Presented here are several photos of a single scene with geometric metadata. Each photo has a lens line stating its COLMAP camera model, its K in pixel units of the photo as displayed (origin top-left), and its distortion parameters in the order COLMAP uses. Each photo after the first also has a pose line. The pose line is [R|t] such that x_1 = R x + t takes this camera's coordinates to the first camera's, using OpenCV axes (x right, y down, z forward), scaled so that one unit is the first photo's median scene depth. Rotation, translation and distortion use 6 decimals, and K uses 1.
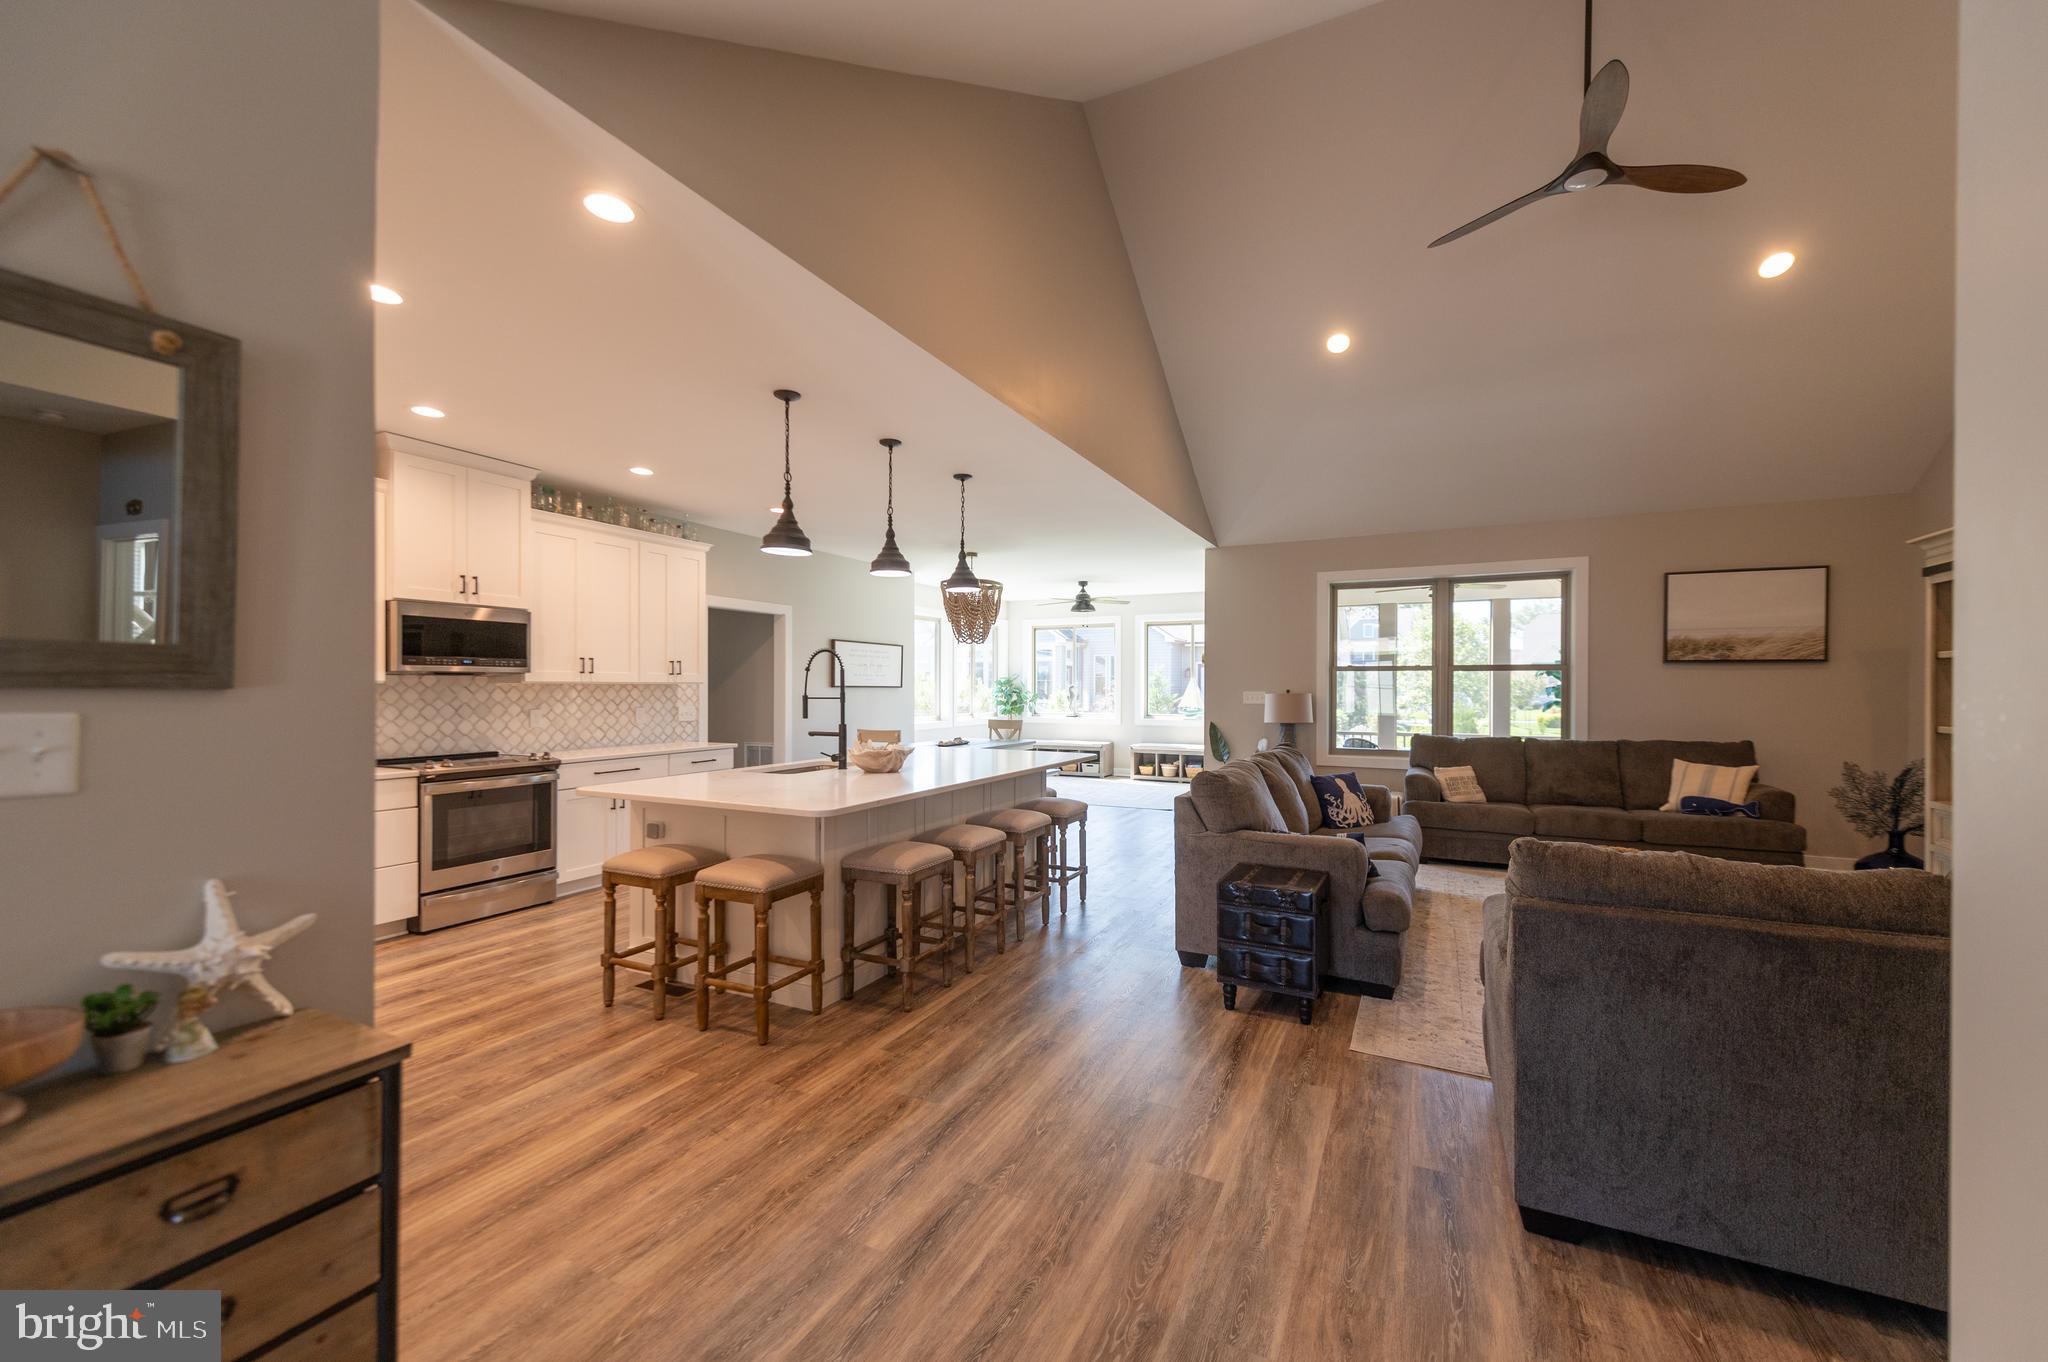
lens RADIAL K [[805.2, 0, 1038.0], [0, 805.2, 689.3], [0, 0, 1]] dist [0.013721, -0.000176]
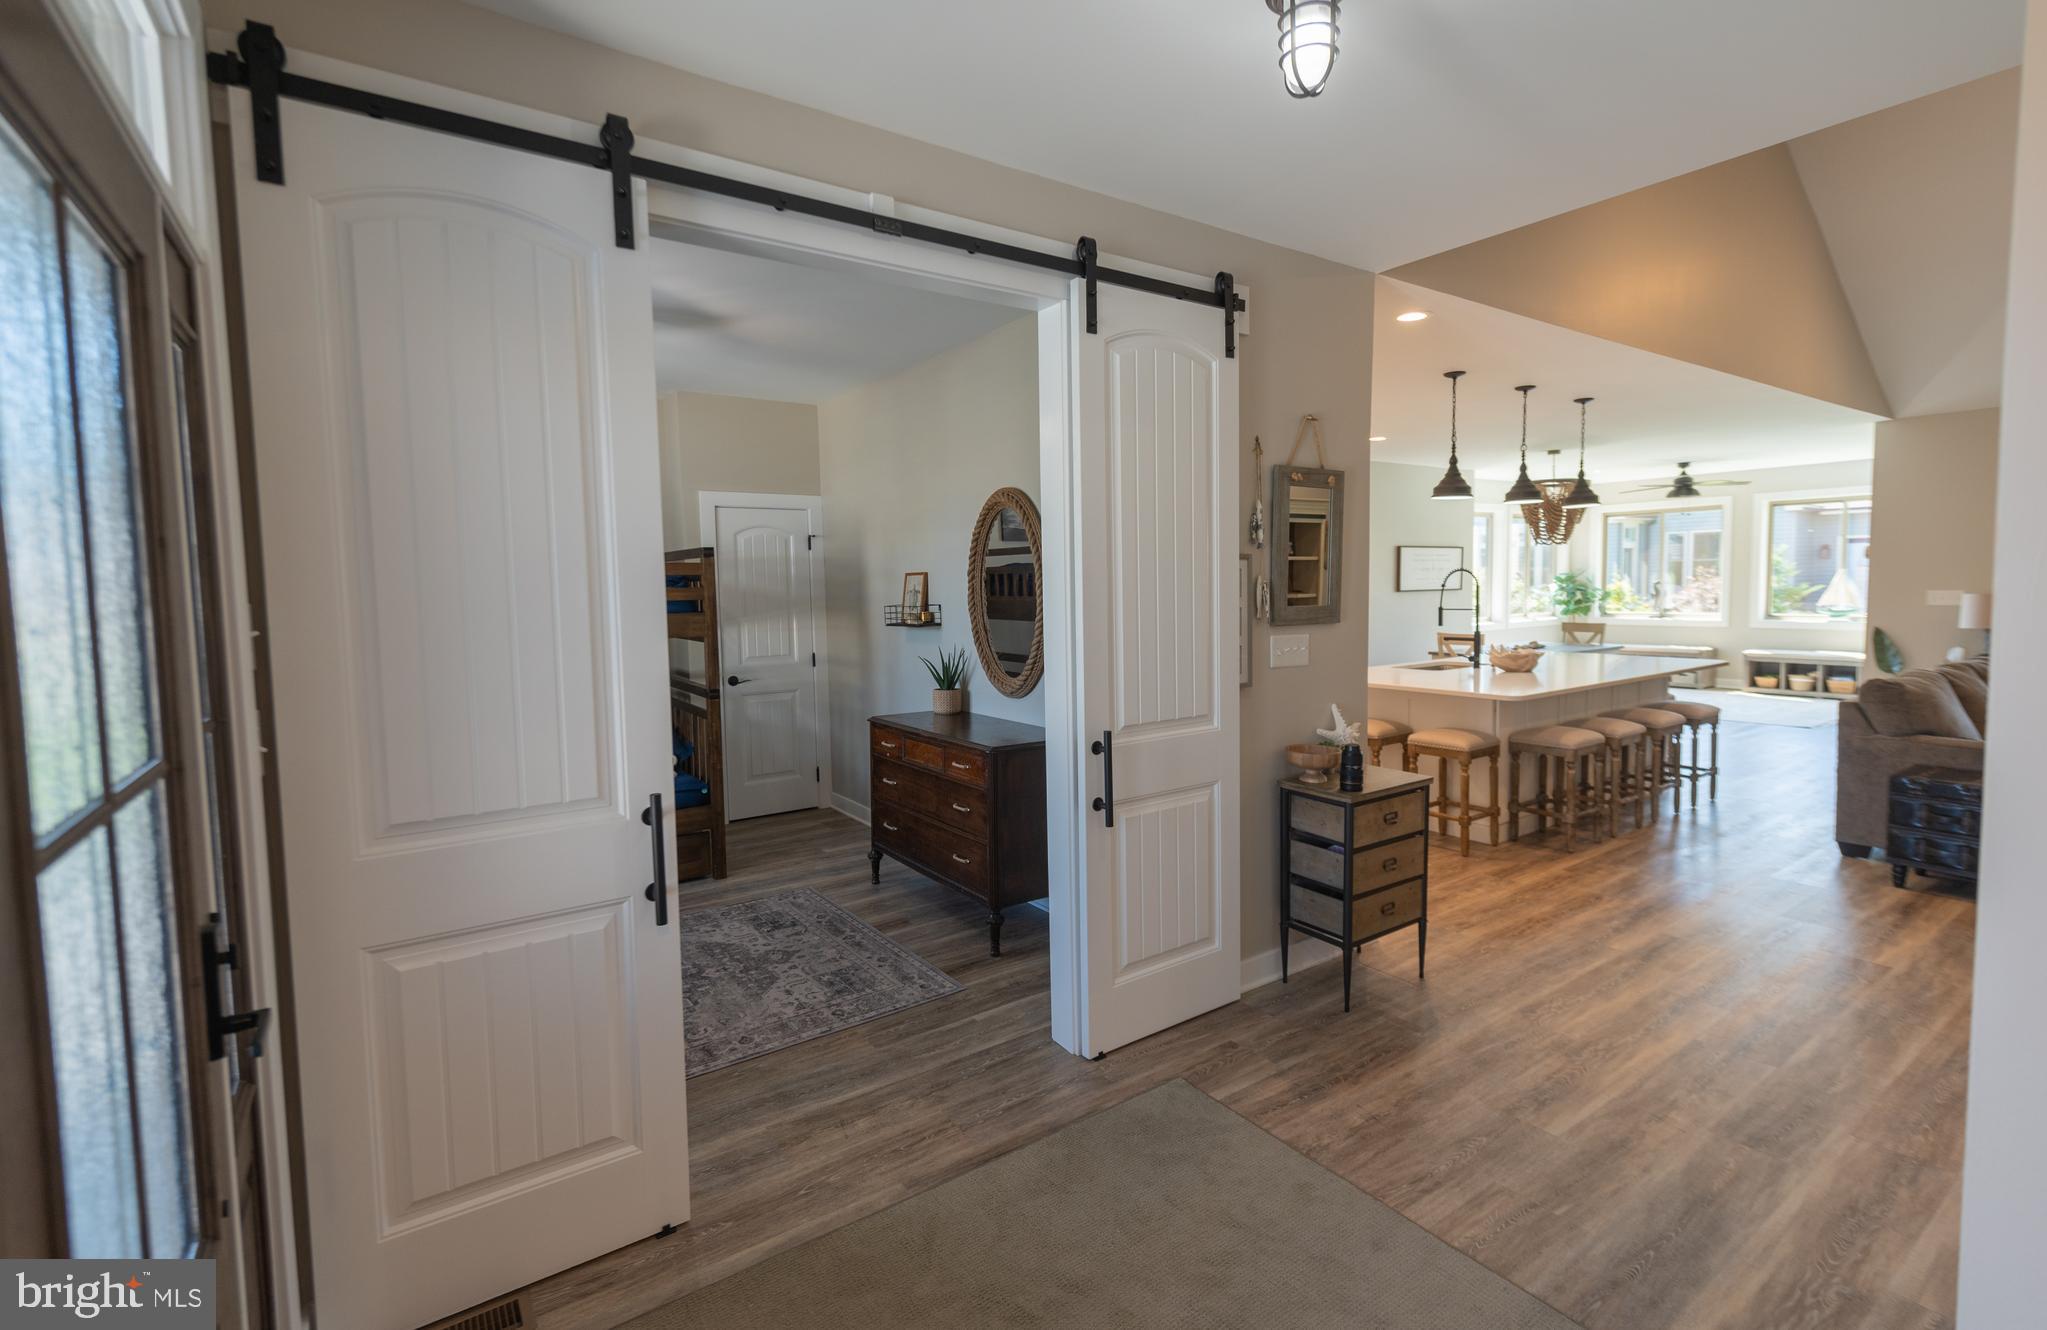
lens RADIAL K [[927.6, 0, 1027.6], [0, 927.6, 648.8], [0, 0, 1]] dist [0.000847, -0.000208]
pose [[0.868359, 0.015651, -0.495688, -0.122453], [0.020817, 0.997471, 0.067961, -0.034067], [0.495498, -0.069333, 0.865837, -0.472812]]
